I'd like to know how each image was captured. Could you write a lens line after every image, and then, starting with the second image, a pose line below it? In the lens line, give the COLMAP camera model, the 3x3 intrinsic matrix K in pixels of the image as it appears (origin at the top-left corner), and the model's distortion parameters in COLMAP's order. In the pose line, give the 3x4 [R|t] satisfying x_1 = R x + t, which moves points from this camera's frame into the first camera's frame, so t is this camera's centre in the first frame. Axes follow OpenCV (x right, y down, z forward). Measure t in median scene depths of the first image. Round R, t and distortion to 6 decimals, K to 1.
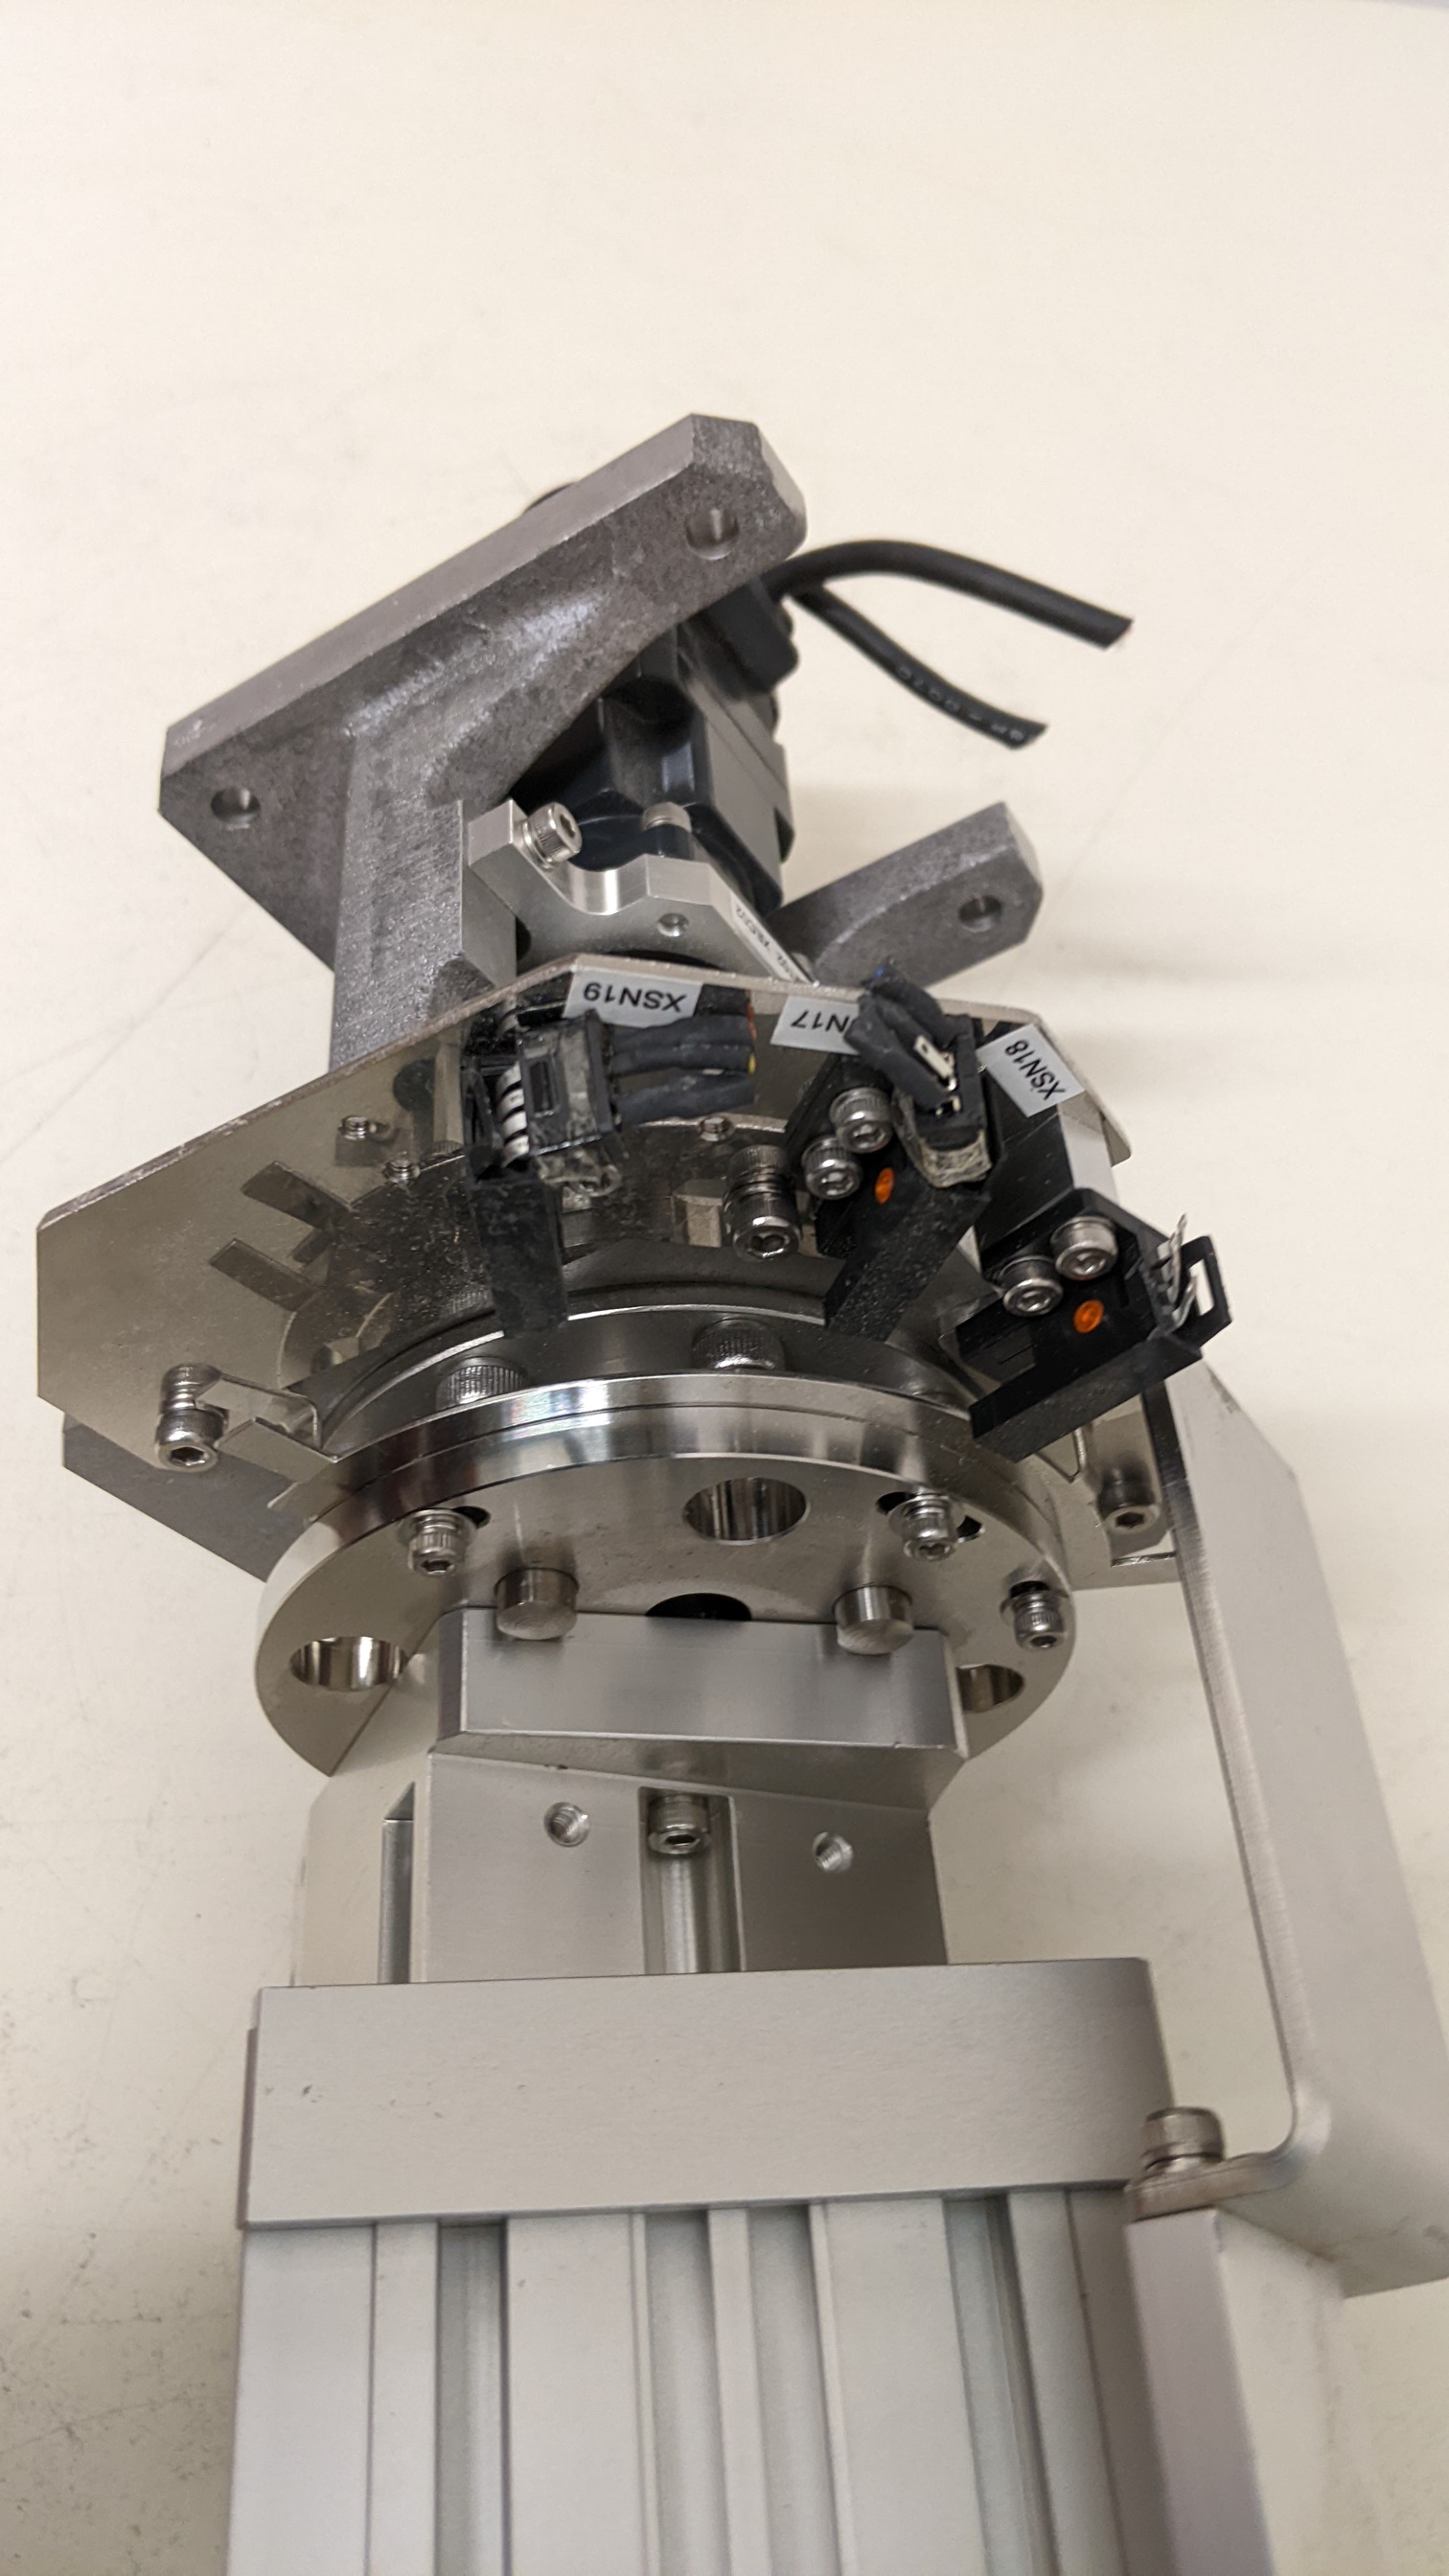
lens RADIAL K [[2119.1, 0, 711.1], [0, 2119.1, 1265.4], [0, 0, 1]] dist [0.019448, -0.029333]
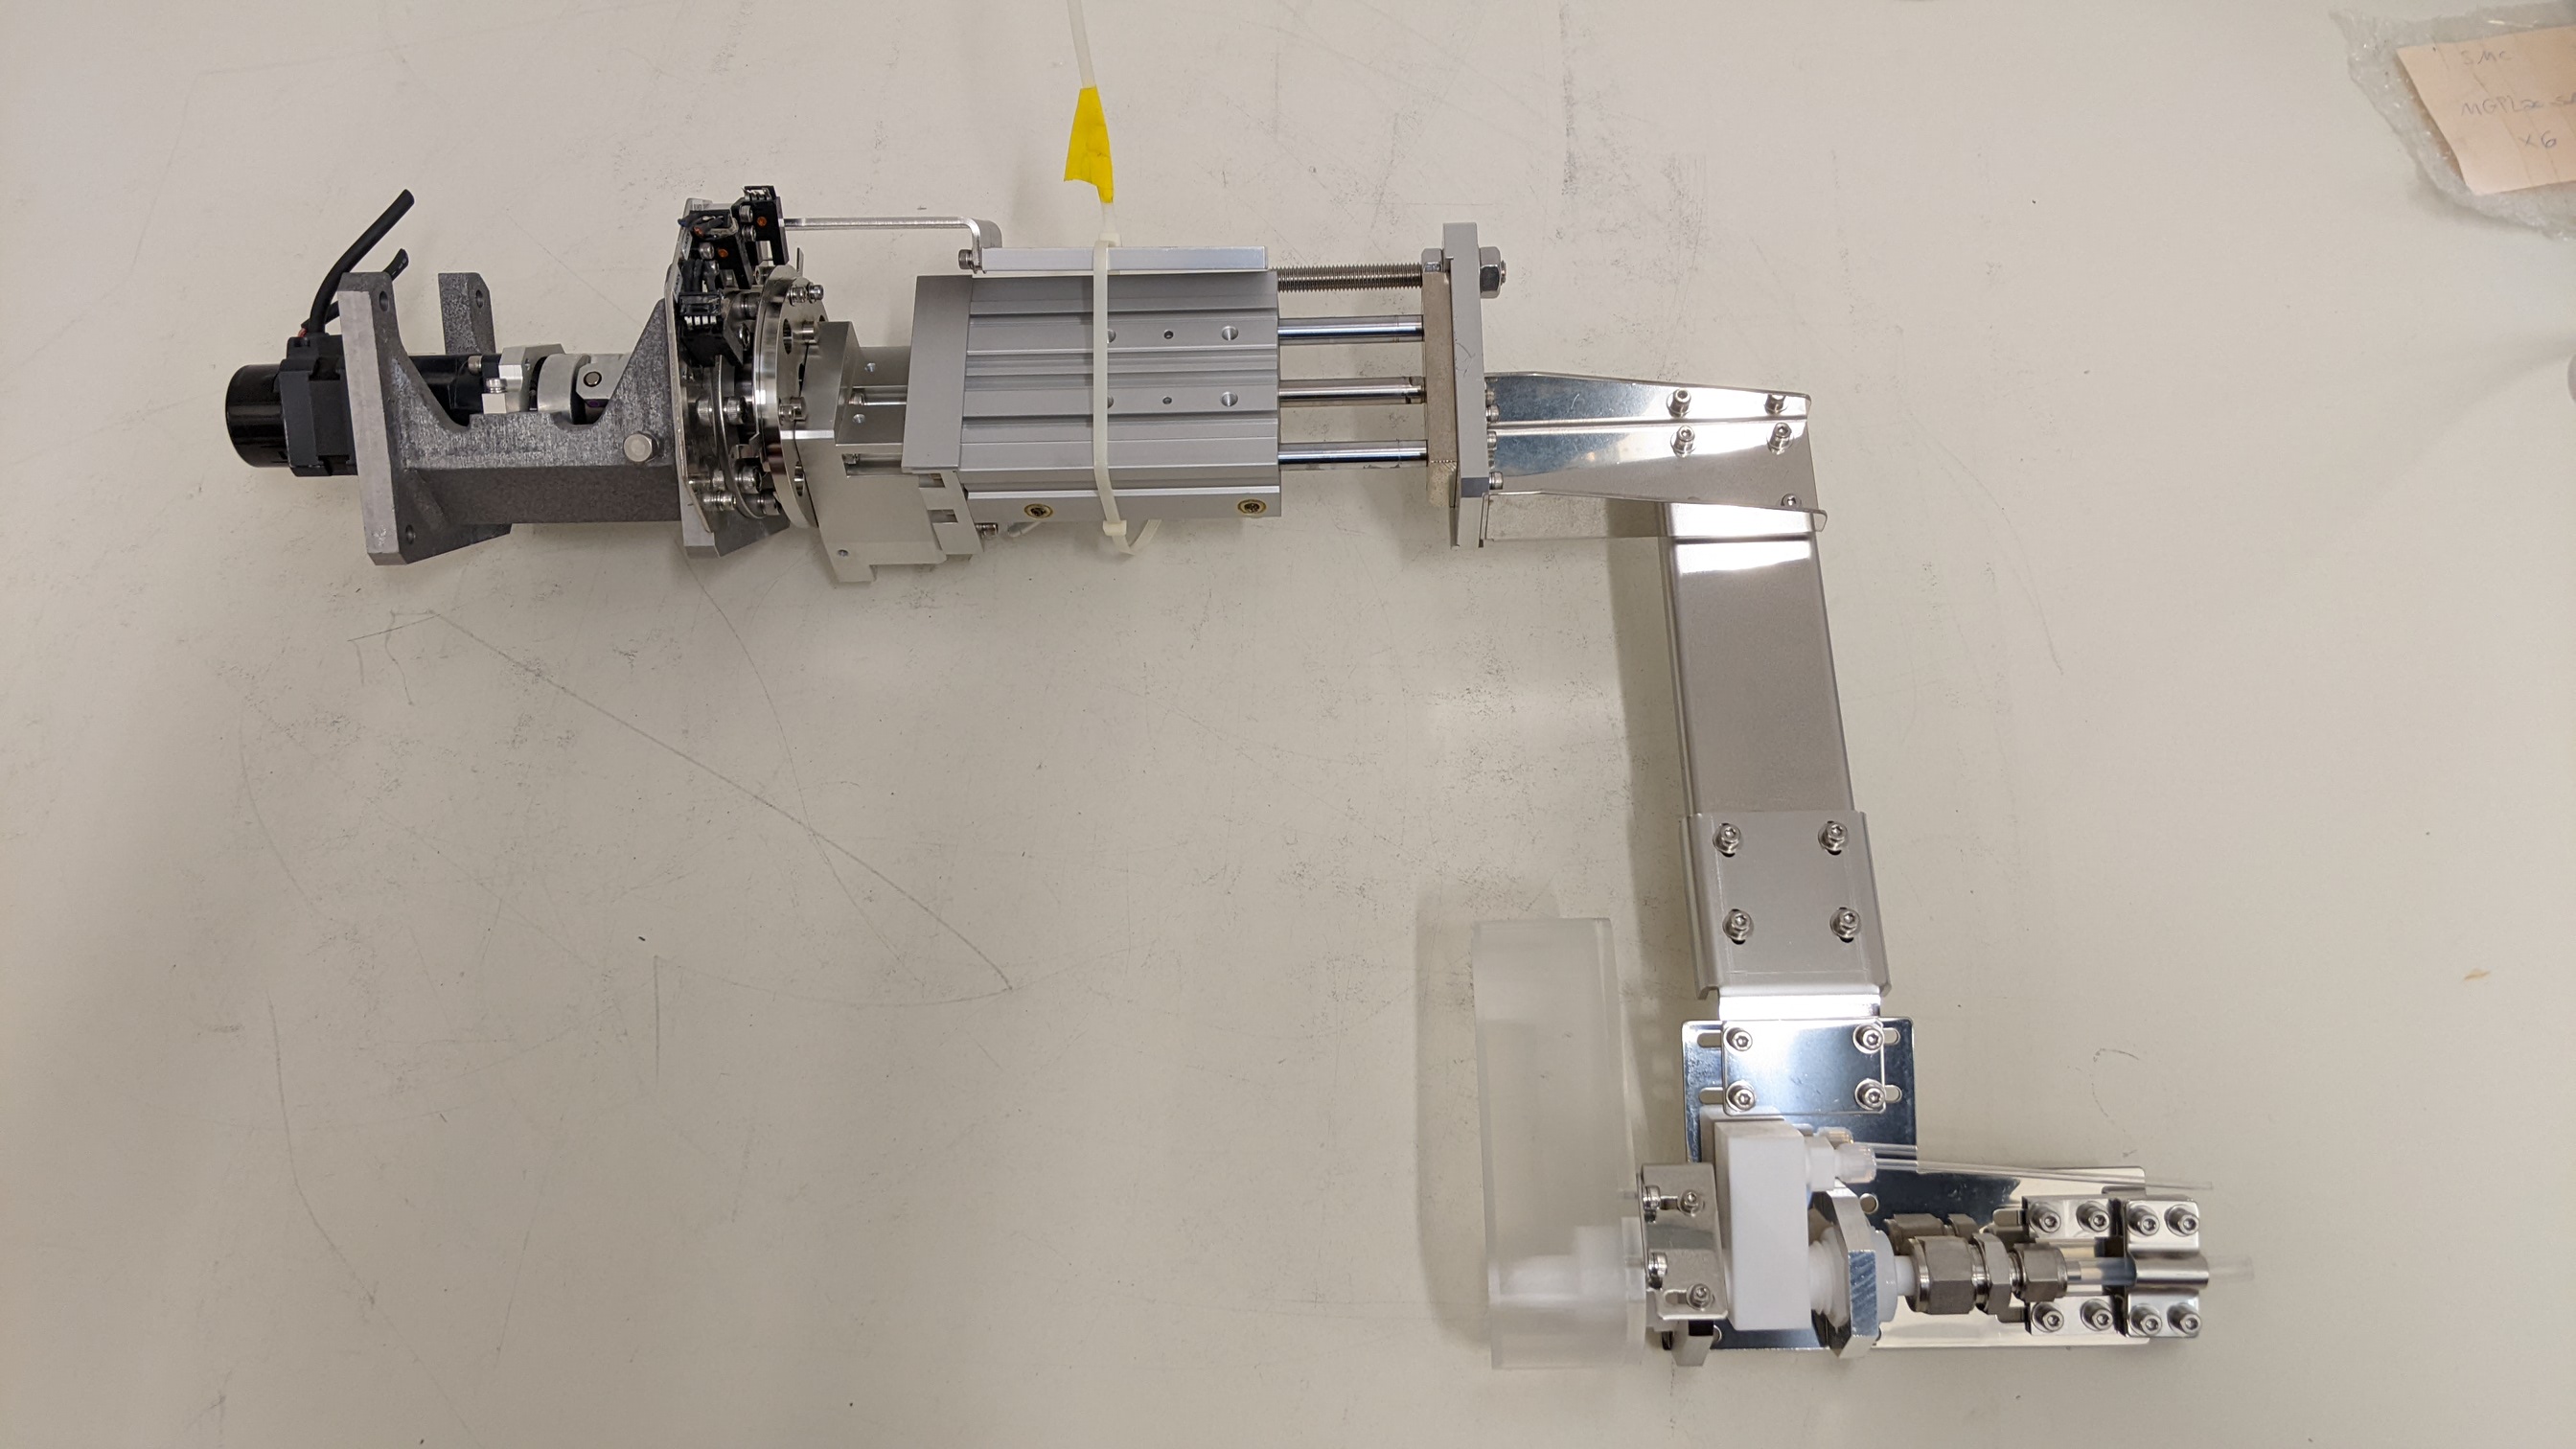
lens RADIAL K [[2119.1, 0, 1289.6], [0, 2119.1, 711.4], [0, 0, 1]] dist [0.019448, -0.029333]
pose [[0.069333, -0.939088, 0.336610, -1.850979], [0.818032, 0.246644, 0.519606, -0.959198], [-0.570979, 0.239332, 0.785304, -2.282856]]
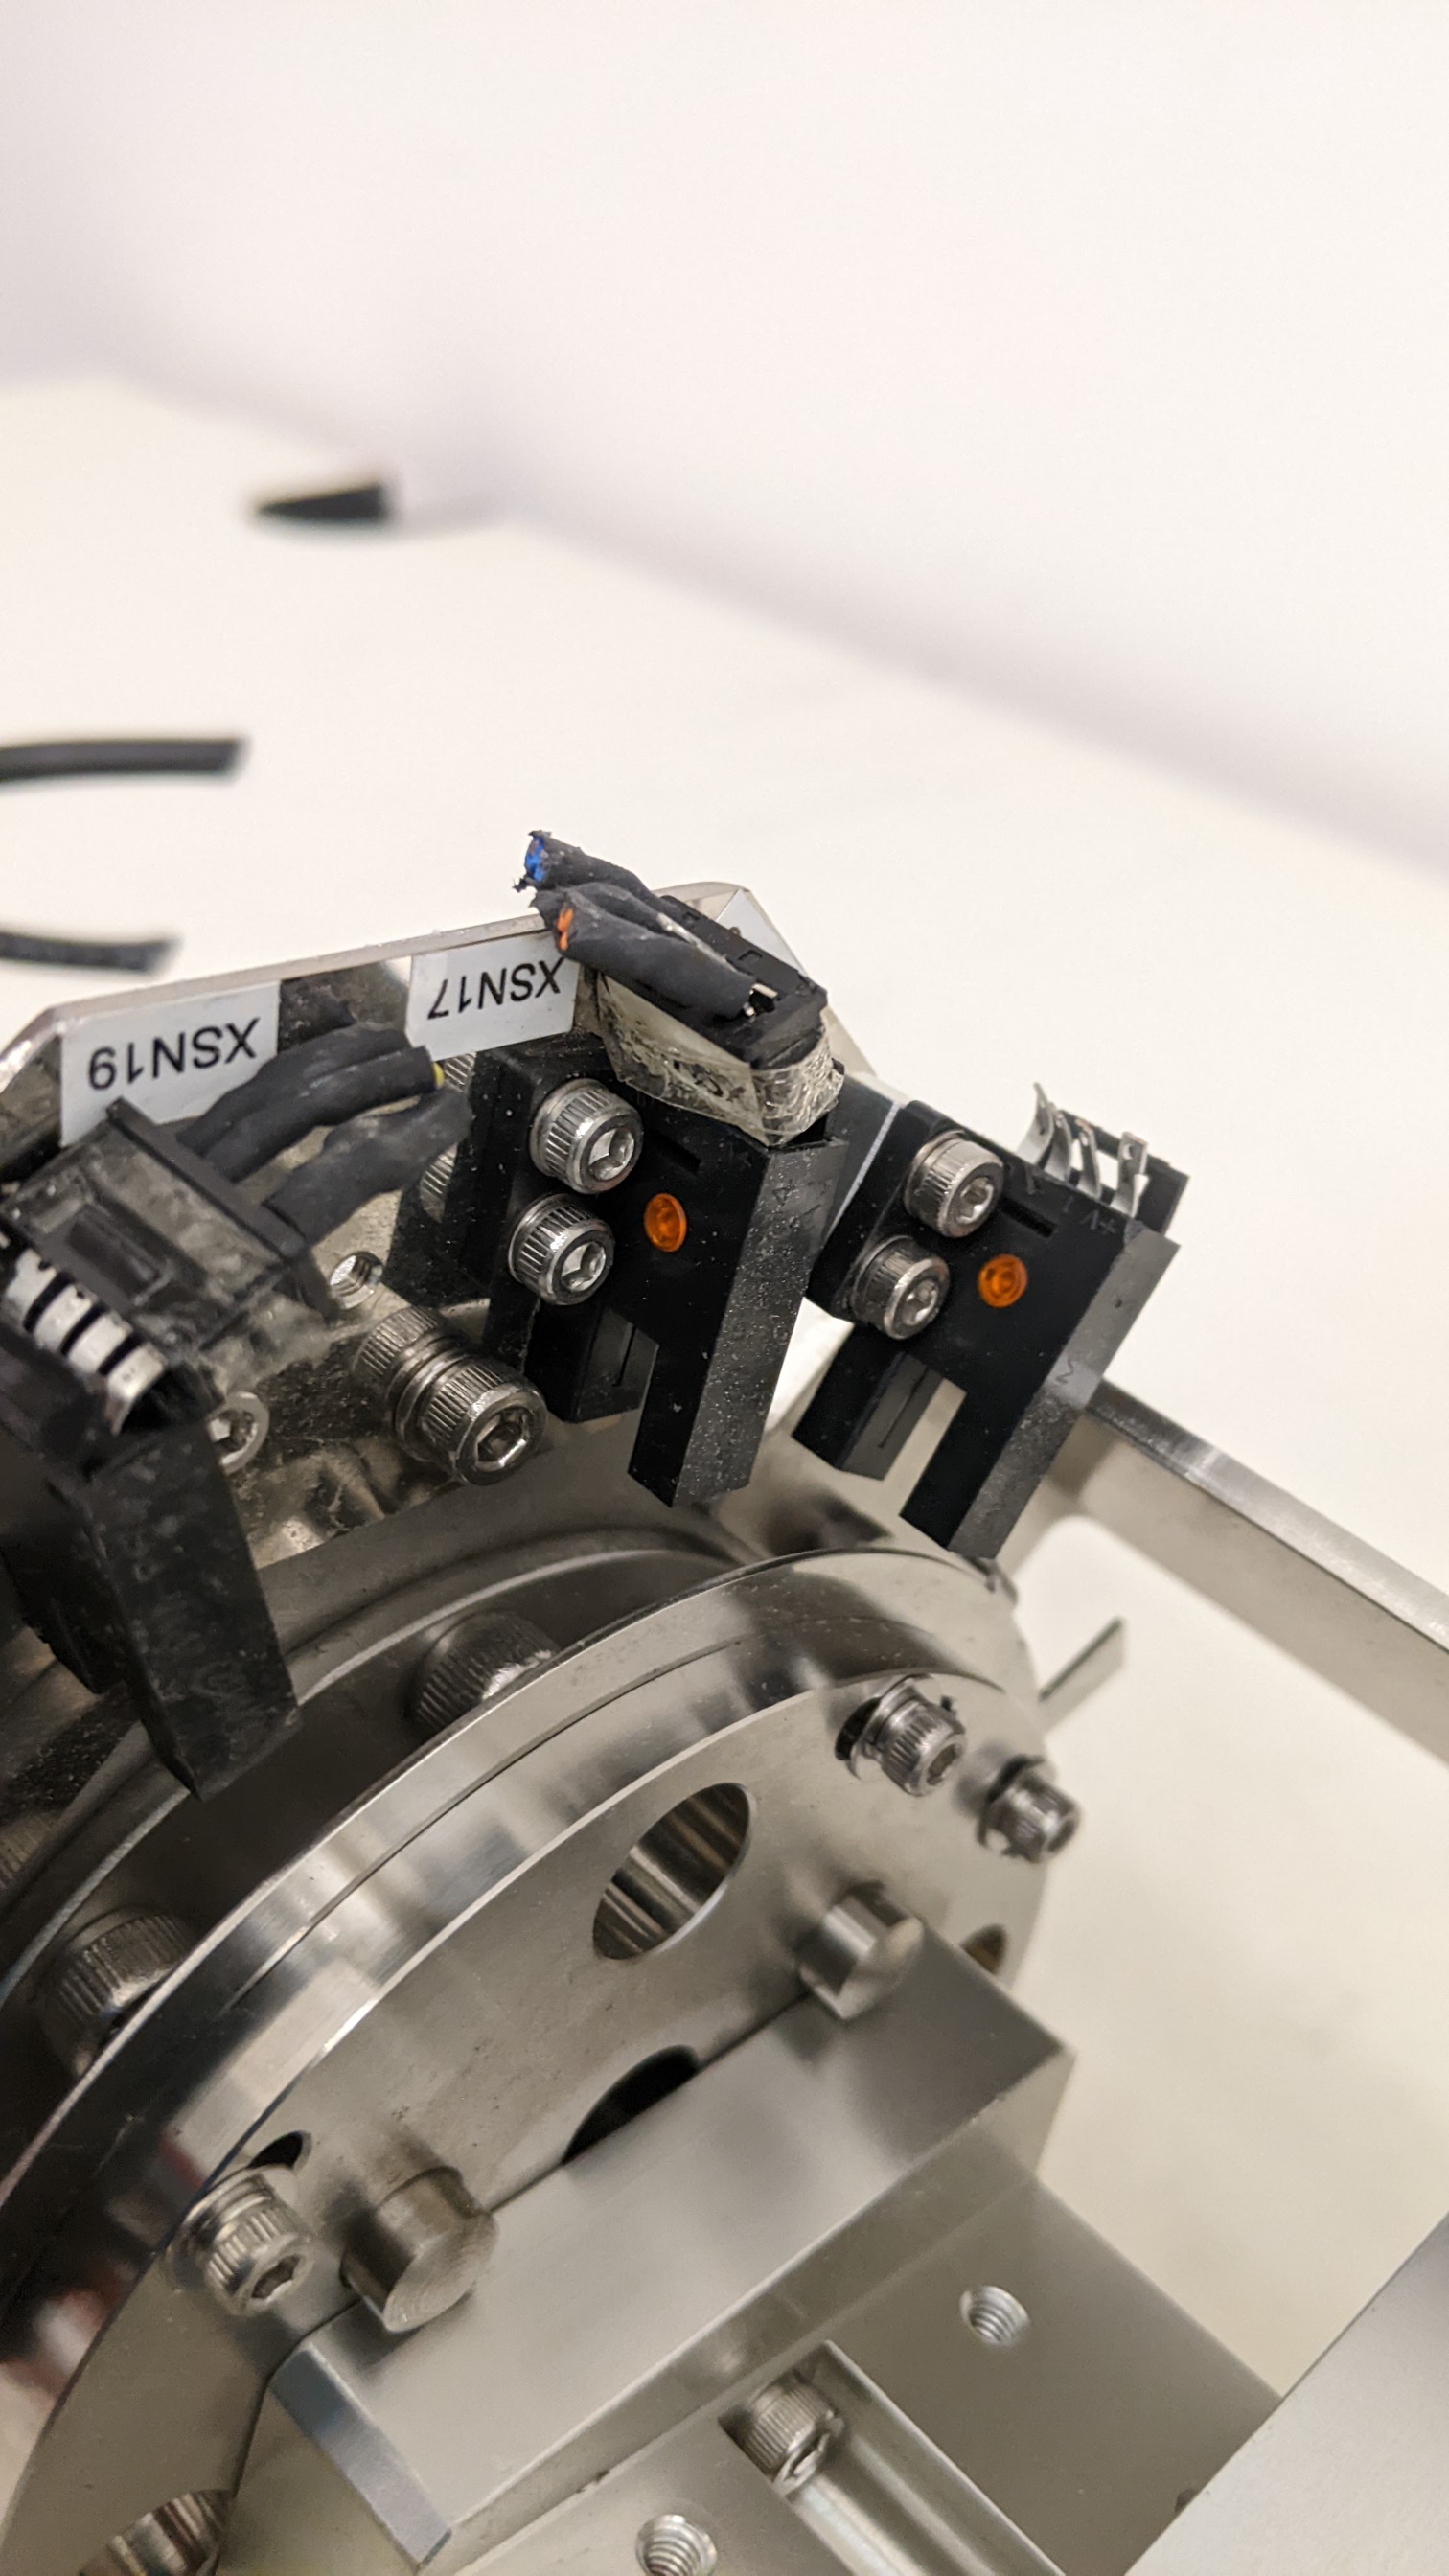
lens RADIAL K [[2119.1, 0, 721.8], [0, 2119.1, 1299.4], [0, 0, 1]] dist [0.019448, -0.029333]
pose [[0.777890, -0.424177, 0.463639, -0.192895], [0.511474, 0.856021, -0.074986, 0.034063], [-0.365077, 0.295470, 0.882846, 0.477044]]
